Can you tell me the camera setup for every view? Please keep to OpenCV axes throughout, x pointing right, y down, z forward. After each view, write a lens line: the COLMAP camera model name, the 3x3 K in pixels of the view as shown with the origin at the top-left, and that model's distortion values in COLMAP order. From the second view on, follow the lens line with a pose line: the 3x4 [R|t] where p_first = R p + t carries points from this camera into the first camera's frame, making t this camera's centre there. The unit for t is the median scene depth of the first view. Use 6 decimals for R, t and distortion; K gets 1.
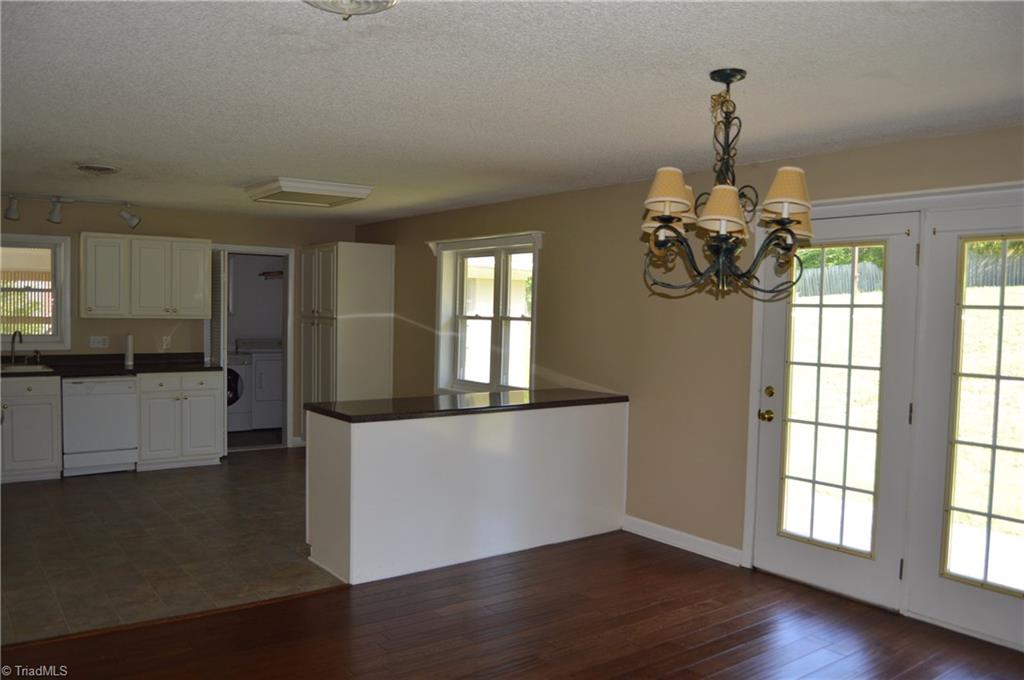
lens RADIAL K [[811.5, 0, 510.9], [0, 811.5, 343.8], [0, 0, 1]] dist [-0.057042, -0.008064]
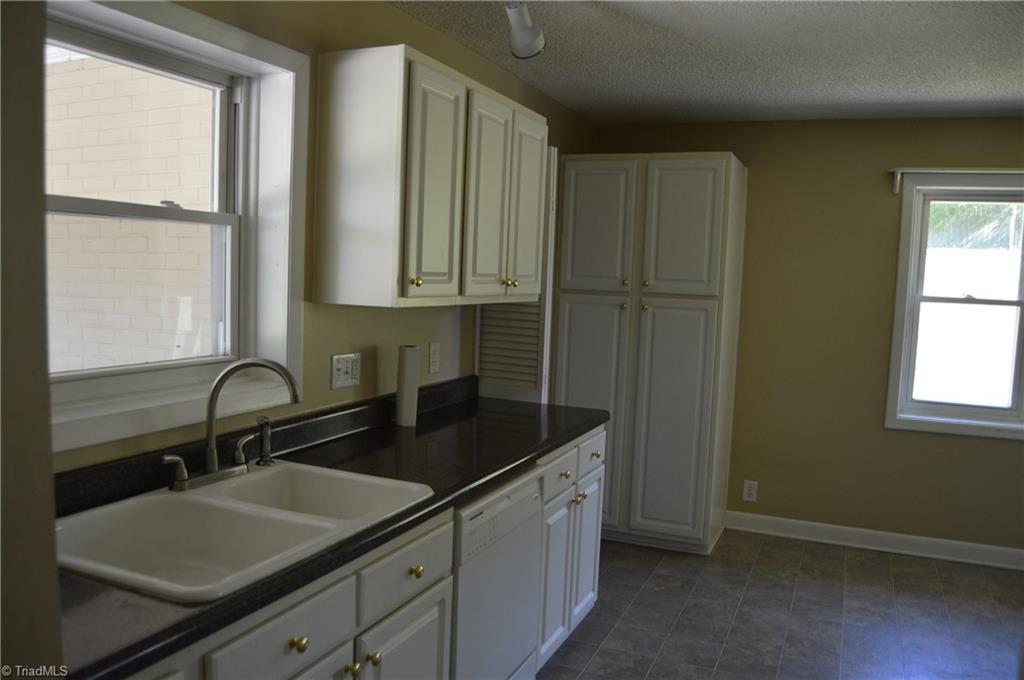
lens RADIAL K [[811.5, 0, 509.5], [0, 811.5, 342.2], [0, 0, 1]] dist [-0.057042, -0.008064]
pose [[0.879710, -0.030625, 0.474523, -0.621701], [0.009851, 0.998883, 0.046204, -0.030654], [-0.475408, -0.035972, 0.879030, 0.637955]]
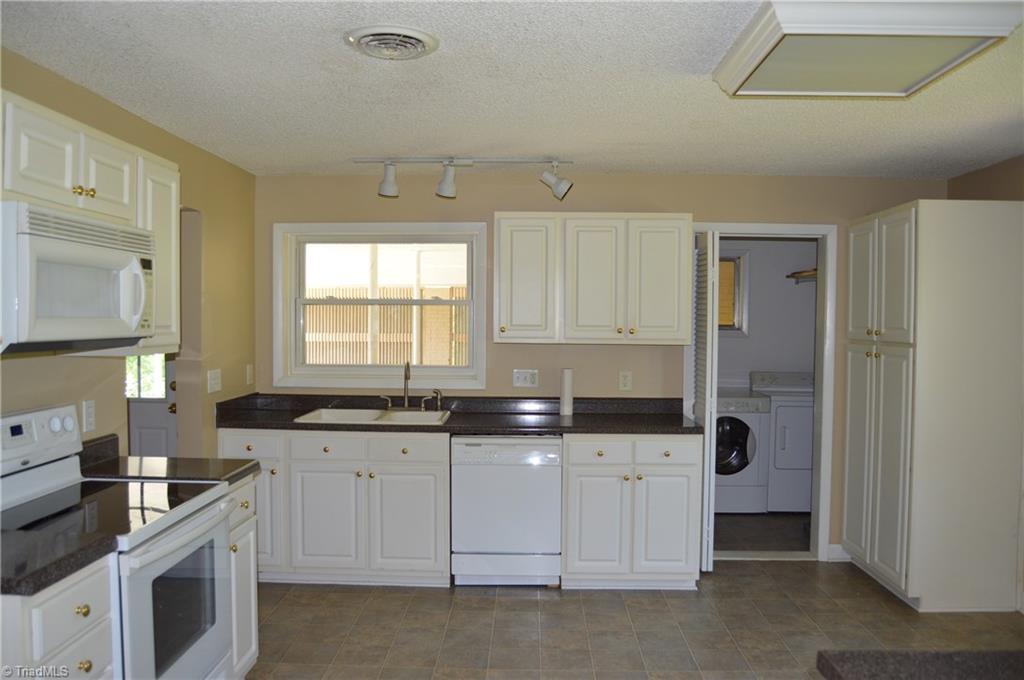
lens RADIAL K [[811.5, 0, 504.2], [0, 811.5, 344.8], [0, 0, 1]] dist [-0.057042, -0.008064]
pose [[0.784067, 0.010231, -0.620592, -0.109271], [-0.021772, 0.999702, -0.011026, -0.022322], [0.620295, 0.022157, 0.784056, 0.455431]]
